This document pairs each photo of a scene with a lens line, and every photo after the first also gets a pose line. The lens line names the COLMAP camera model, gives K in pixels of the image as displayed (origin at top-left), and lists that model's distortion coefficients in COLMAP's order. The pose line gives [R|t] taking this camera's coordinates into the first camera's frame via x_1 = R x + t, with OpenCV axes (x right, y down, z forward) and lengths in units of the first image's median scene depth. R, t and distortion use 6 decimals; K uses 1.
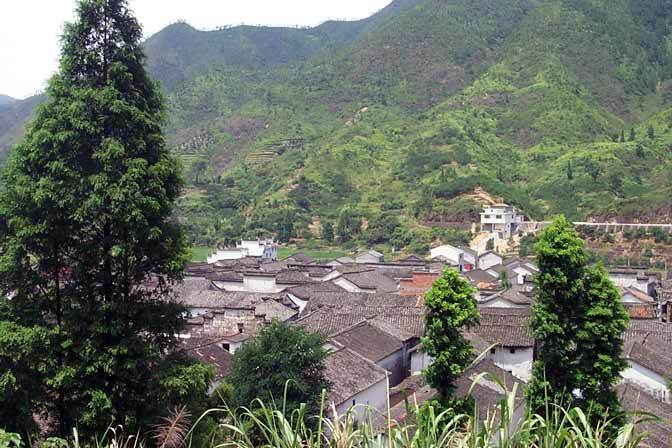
lens RADIAL K [[969.4, 0, 336.0], [0, 969.4, 224.0], [0, 0, 1]] dist [-0.027564, 0.029562]
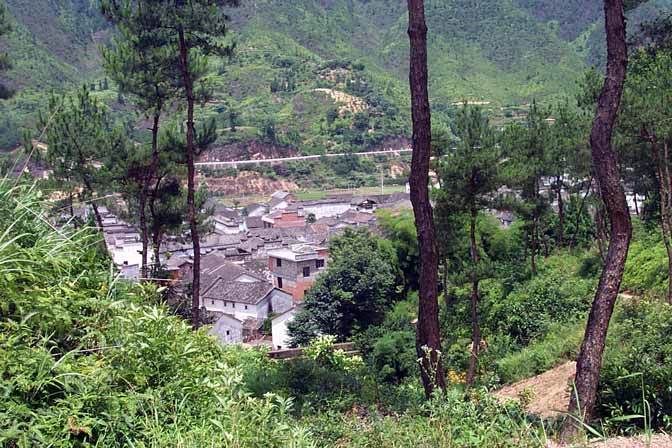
lens RADIAL K [[969.4, 0, 336.0], [0, 969.4, 224.0], [0, 0, 1]] dist [-0.027564, 0.029562]
pose [[0.769210, -0.104030, 0.630471, -0.318278], [0.053941, 0.993708, 0.098155, -0.031715], [-0.636715, -0.041494, 0.769982, -0.120751]]
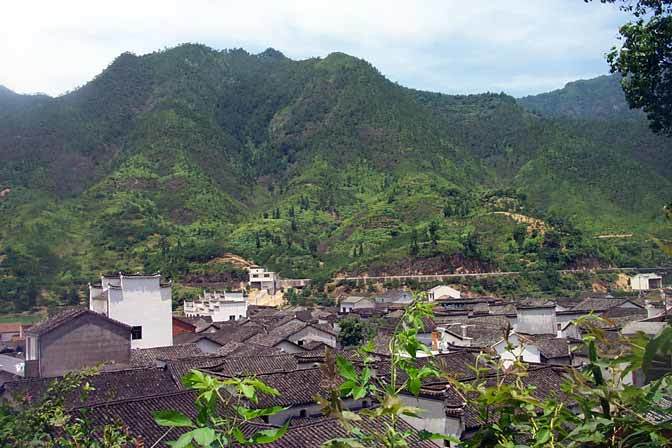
lens RADIAL K [[748.1, 0, 336.0], [0, 748.1, 224.0], [0, 0, 1]] dist [-0.094378, 0.154799]
pose [[0.819661, 0.012851, 0.572705, -0.255629], [0.044342, 0.995325, -0.085797, 0.010547], [-0.571130, 0.095719, 0.815260, 0.217627]]
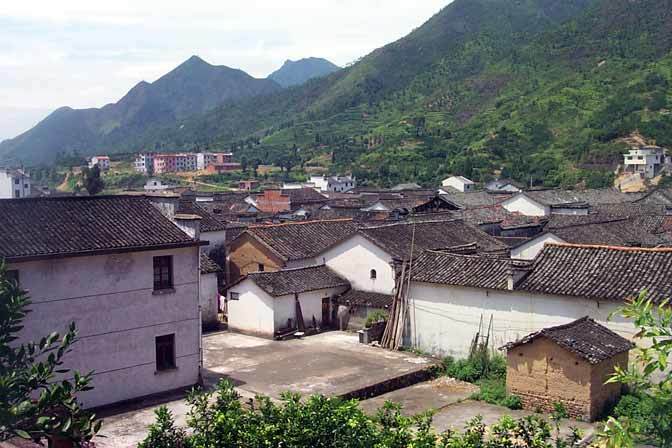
lens RADIAL K [[880.0, 0, 336.0], [0, 880.0, 224.0], [0, 0, 1]] dist [-0.010631, 0.007774]
pose [[0.931347, 0.008984, -0.364021, 0.196667], [0.008928, 0.998832, 0.047495, 0.014818], [0.364022, -0.047484, 0.930179, 0.004406]]
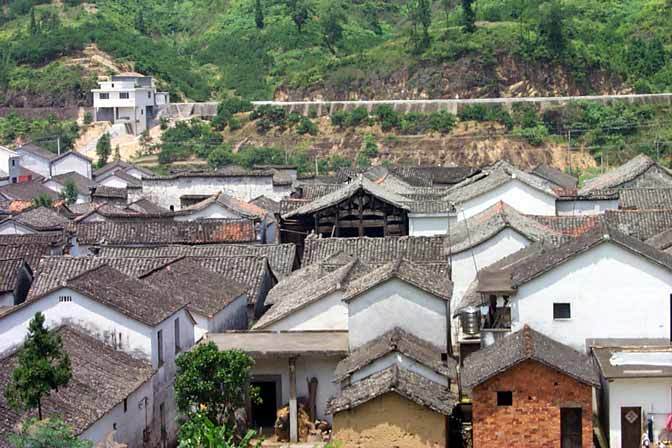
lens RADIAL K [[1756.5, 0, 336.0], [0, 1756.5, 224.0], [0, 0, 1]] dist [0.000224, 0.659701]
pose [[0.968943, -0.044230, 0.243298, 0.032915], [0.029396, 0.997500, 0.064270, 0.004869], [-0.245533, -0.055122, 0.967820, -0.027500]]
